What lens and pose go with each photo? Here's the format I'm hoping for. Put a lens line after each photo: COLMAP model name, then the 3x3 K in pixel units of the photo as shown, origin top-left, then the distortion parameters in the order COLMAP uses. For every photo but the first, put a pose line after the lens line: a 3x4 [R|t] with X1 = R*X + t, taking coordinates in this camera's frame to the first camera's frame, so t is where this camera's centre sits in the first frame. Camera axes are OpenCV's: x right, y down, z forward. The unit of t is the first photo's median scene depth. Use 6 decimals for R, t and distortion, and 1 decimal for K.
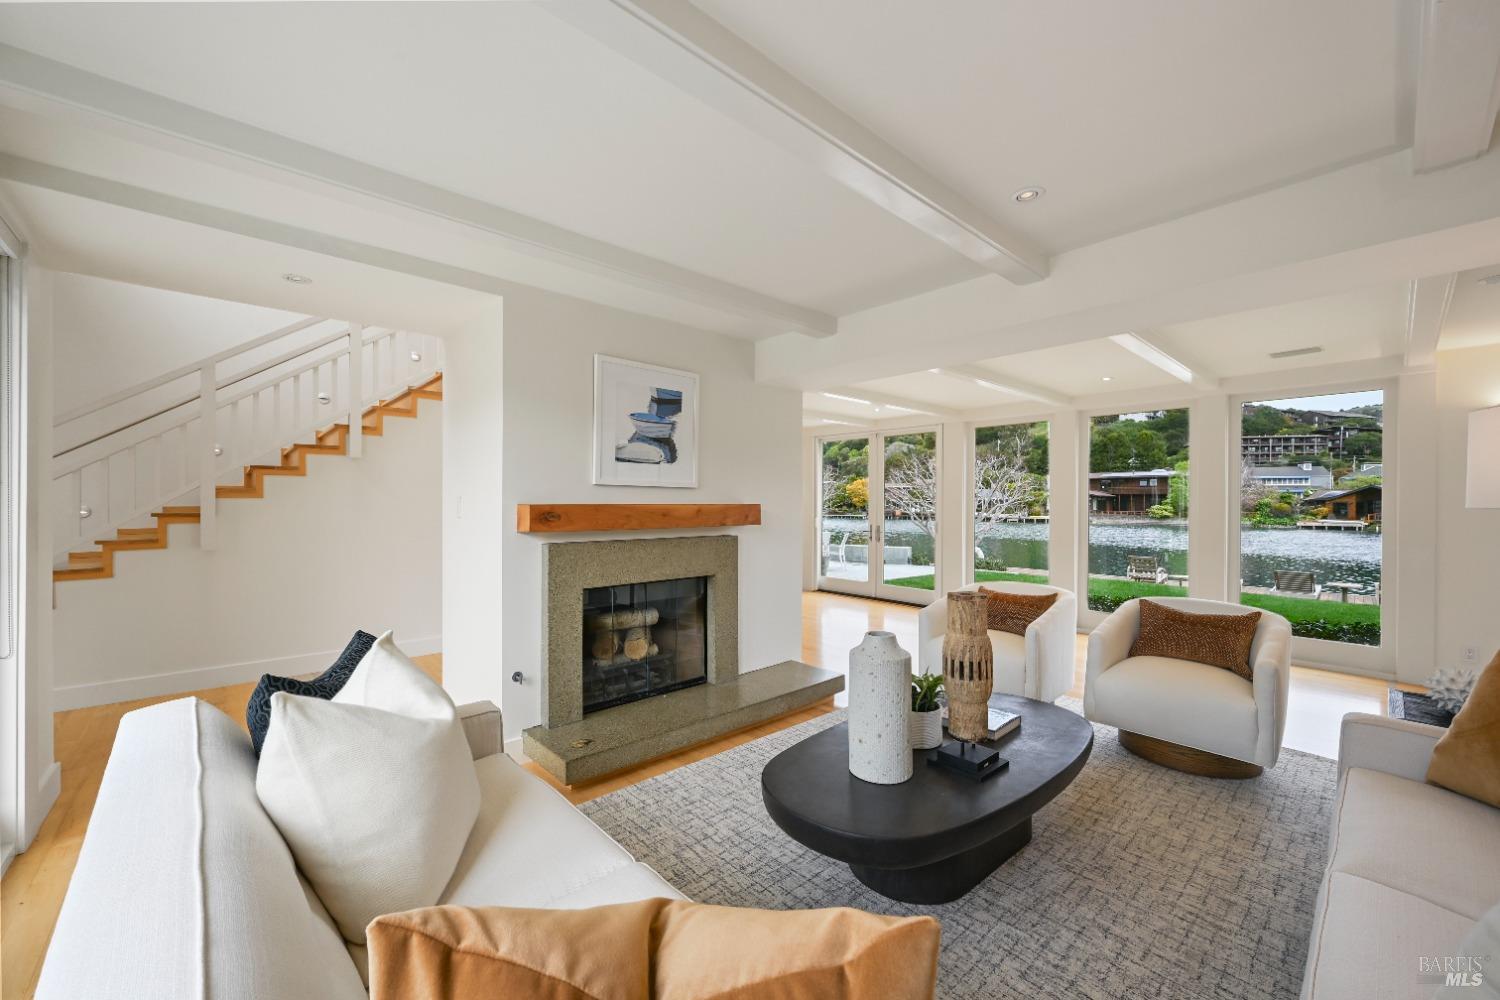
lens RADIAL K [[582.1, 0, 739.2], [0, 582.1, 501.0], [0, 0, 1]] dist [-0.002465, -0.000362]
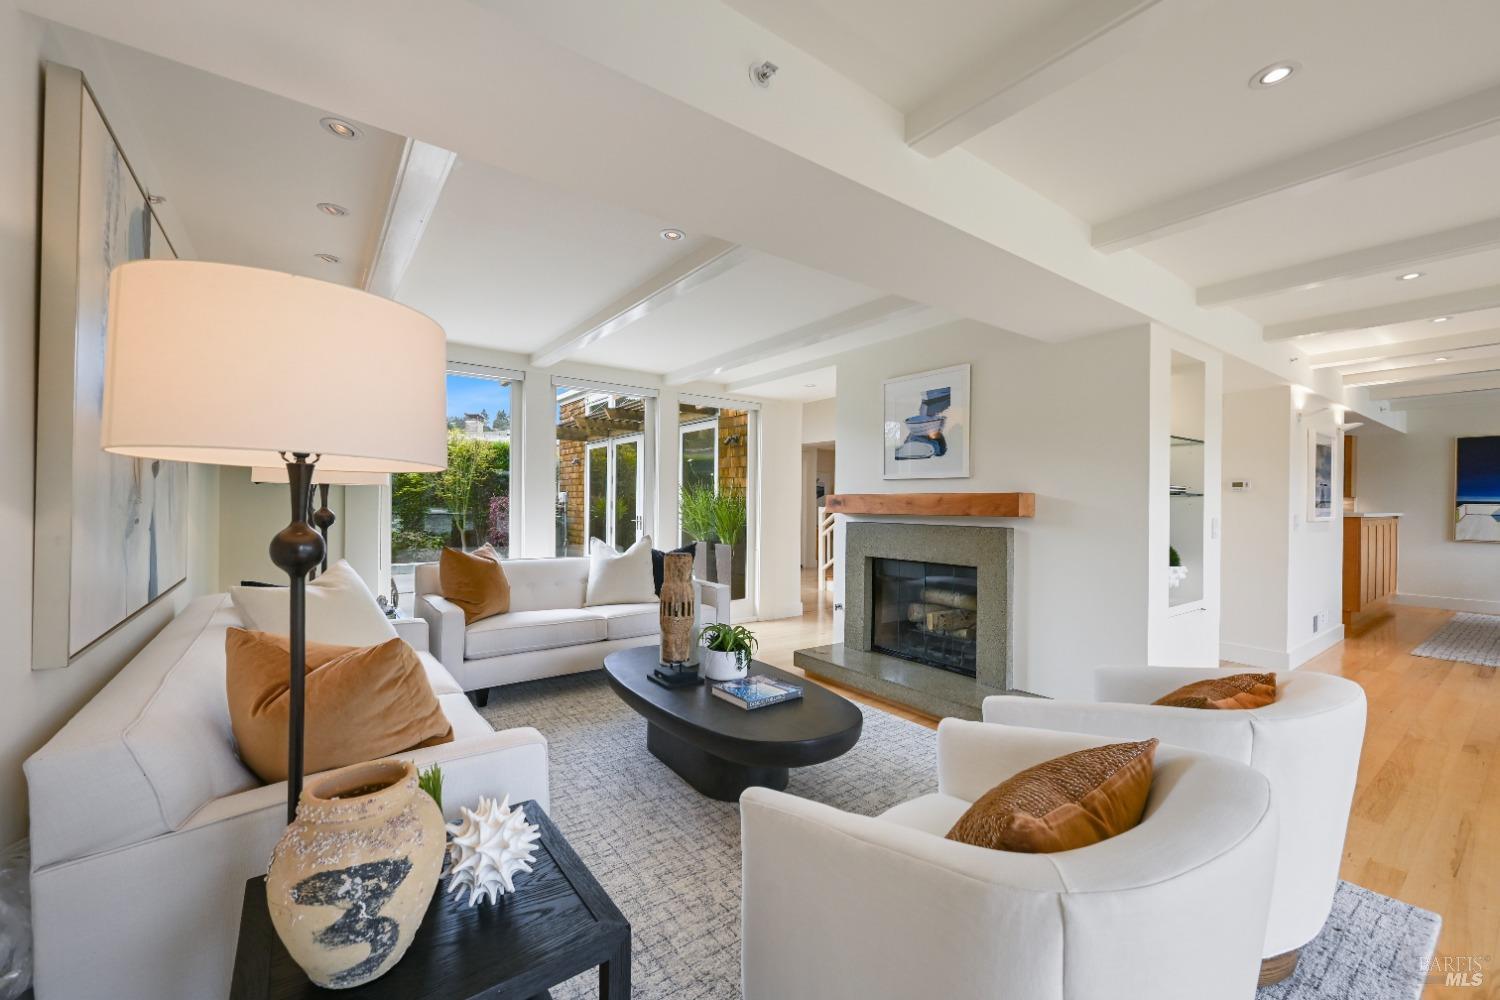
lens RADIAL K [[582.1, 0, 749.0], [0, 582.1, 500.1], [0, 0, 1]] dist [-0.002465, -0.000362]
pose [[-0.077486, -0.008343, -0.996959, 1.008589], [-0.001088, 0.999965, -0.008284, 0.026875], [0.996993, 0.000443, -0.077492, 0.744892]]
